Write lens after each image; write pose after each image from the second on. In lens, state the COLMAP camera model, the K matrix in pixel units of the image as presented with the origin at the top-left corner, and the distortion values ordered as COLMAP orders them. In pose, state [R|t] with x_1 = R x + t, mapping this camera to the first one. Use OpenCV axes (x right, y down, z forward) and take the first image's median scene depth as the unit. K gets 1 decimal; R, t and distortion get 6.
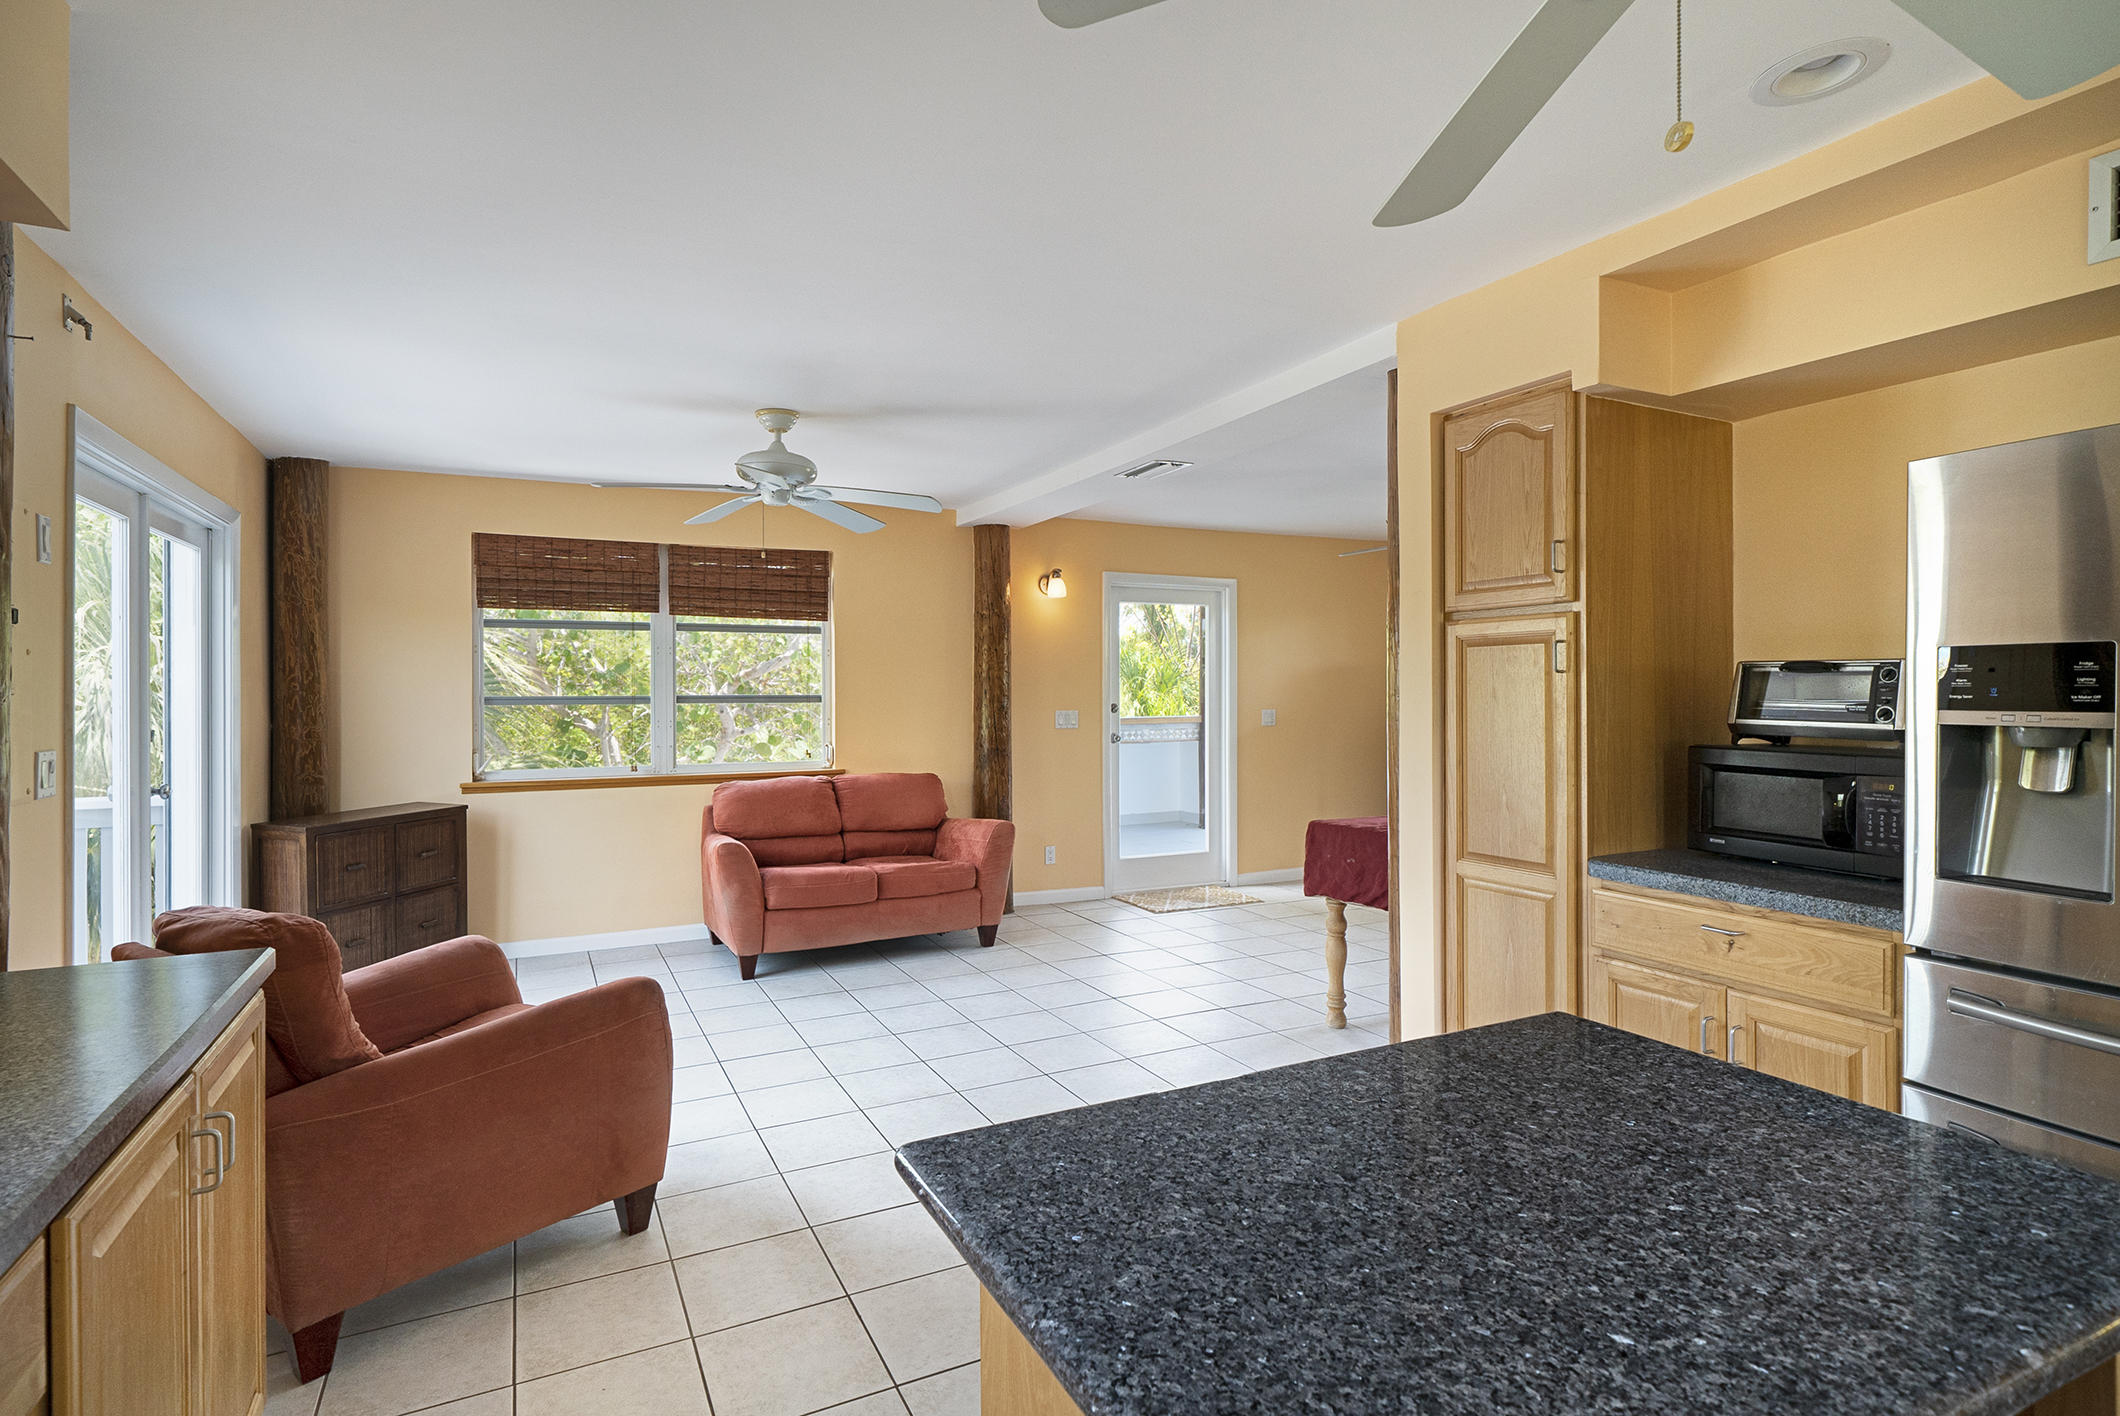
lens RADIAL K [[1054.7, 0, 1020.7], [0, 1054.7, 699.0], [0, 0, 1]] dist [-0.003227, -0.000231]
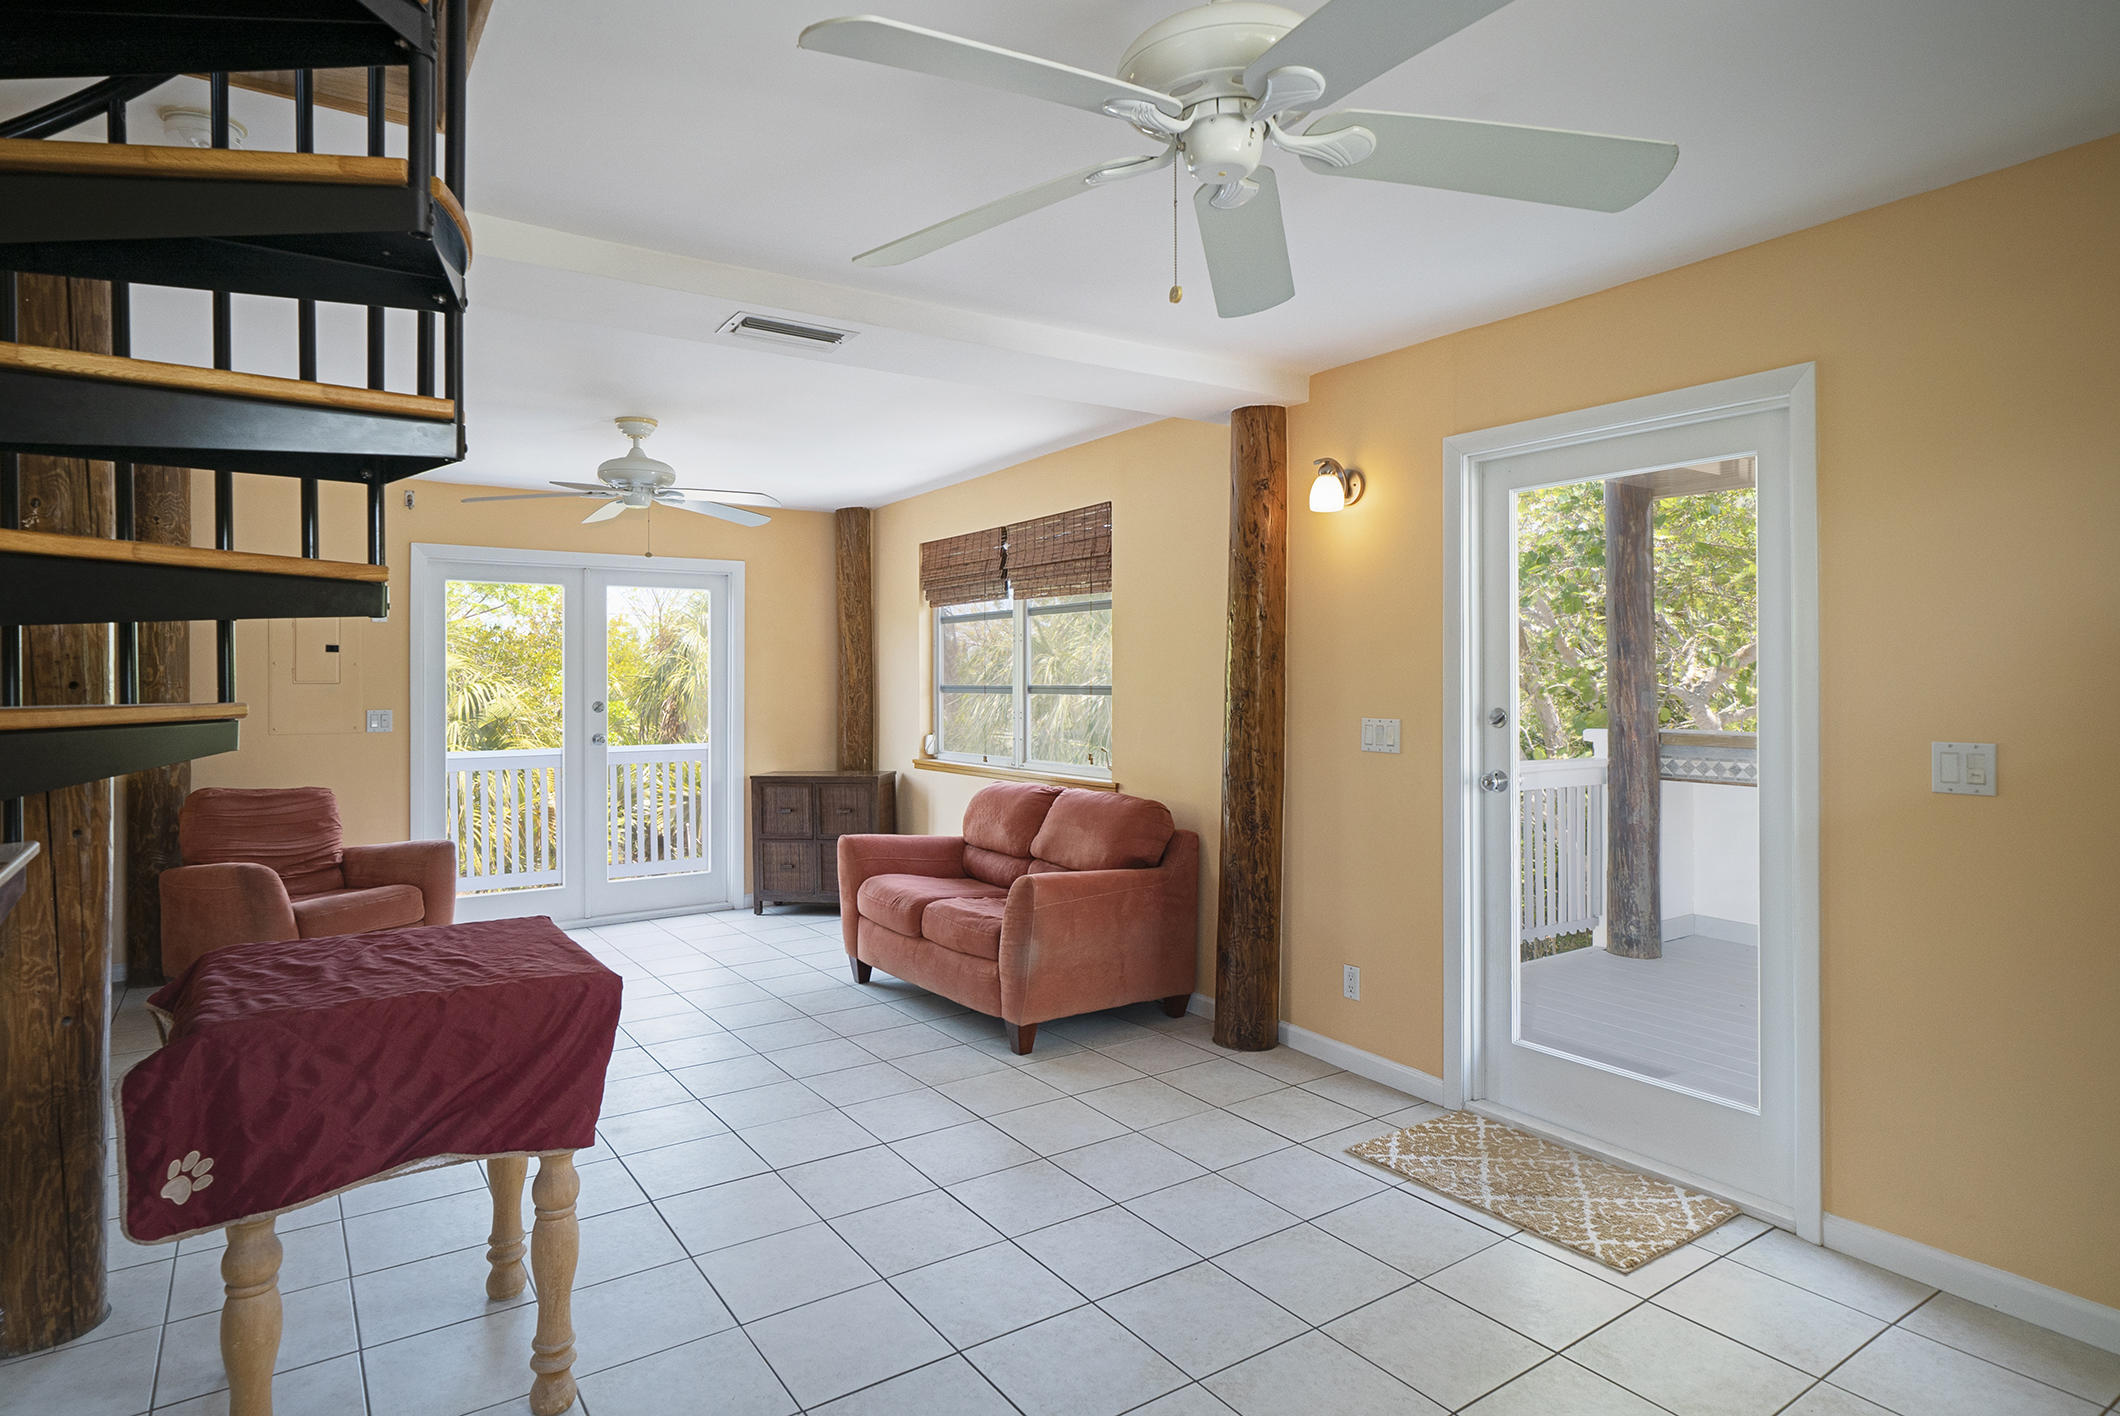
lens RADIAL K [[1116.4, 0, 1019.6], [0, 1116.4, 670.1], [0, 0, 1]] dist [-0.002772, 0.000604]
pose [[0.147477, -0.005436, -0.989051, 0.678005], [-0.005771, 0.999963, -0.006356, -0.010604], [0.989049, 0.006645, 0.147440, 0.882388]]
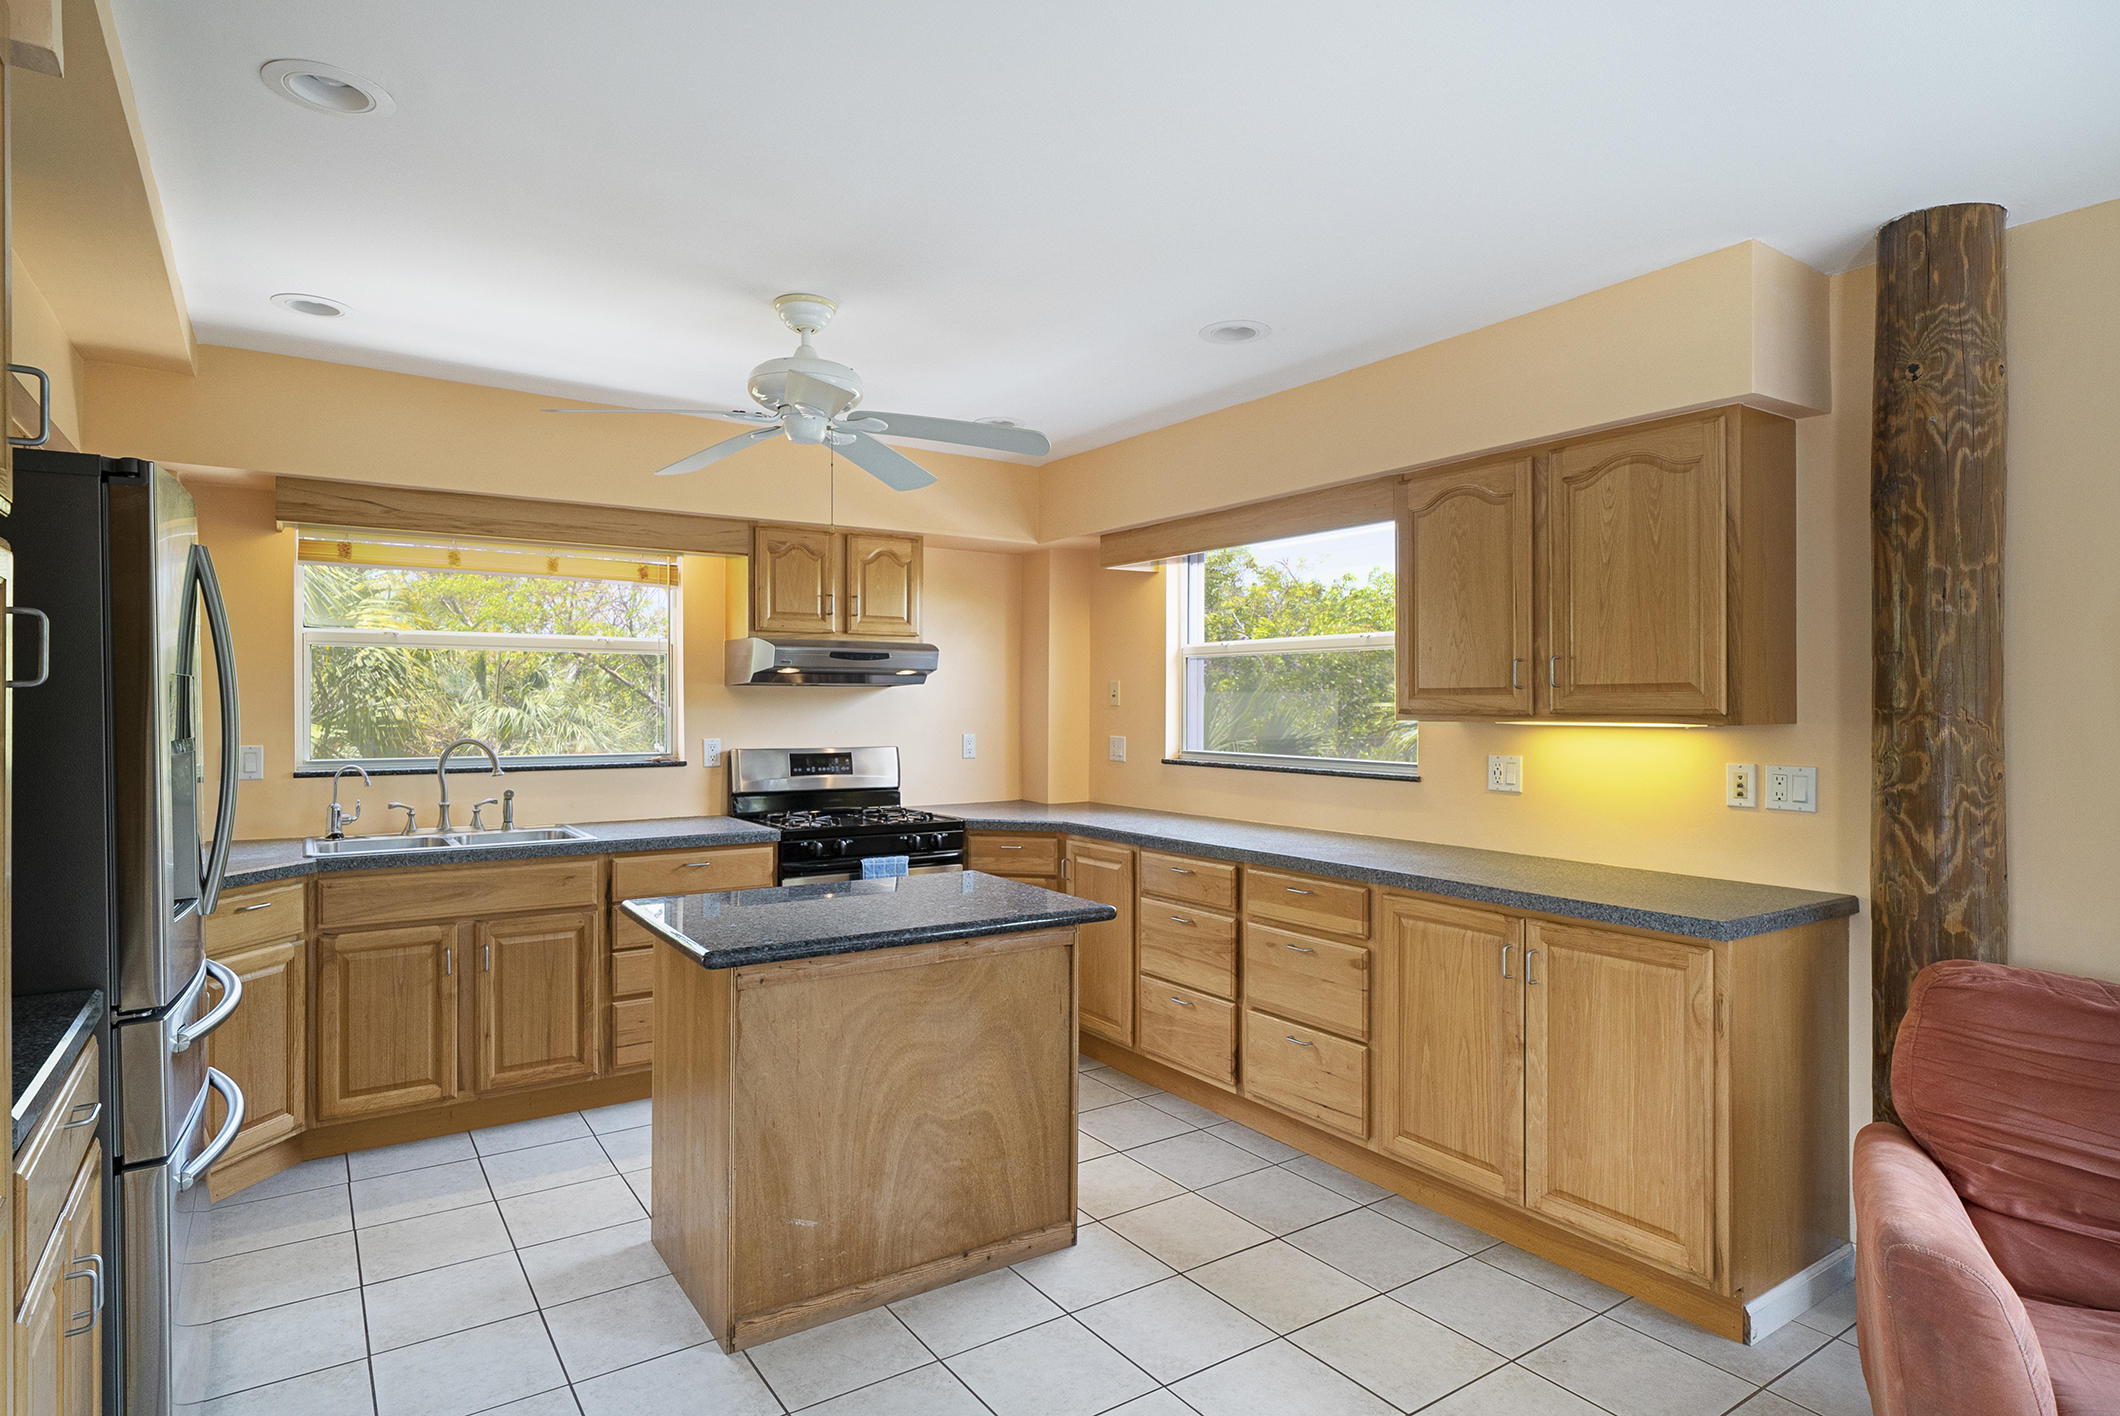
lens RADIAL K [[1116.4, 0, 1007.6], [0, 1116.4, 699.5], [0, 0, 1]] dist [-0.002772, 0.000604]
pose [[-0.992128, 0.004920, -0.125127, 0.089281], [0.004178, 0.999972, 0.006190, -0.010813], [0.125154, 0.005618, -0.992121, 0.711970]]
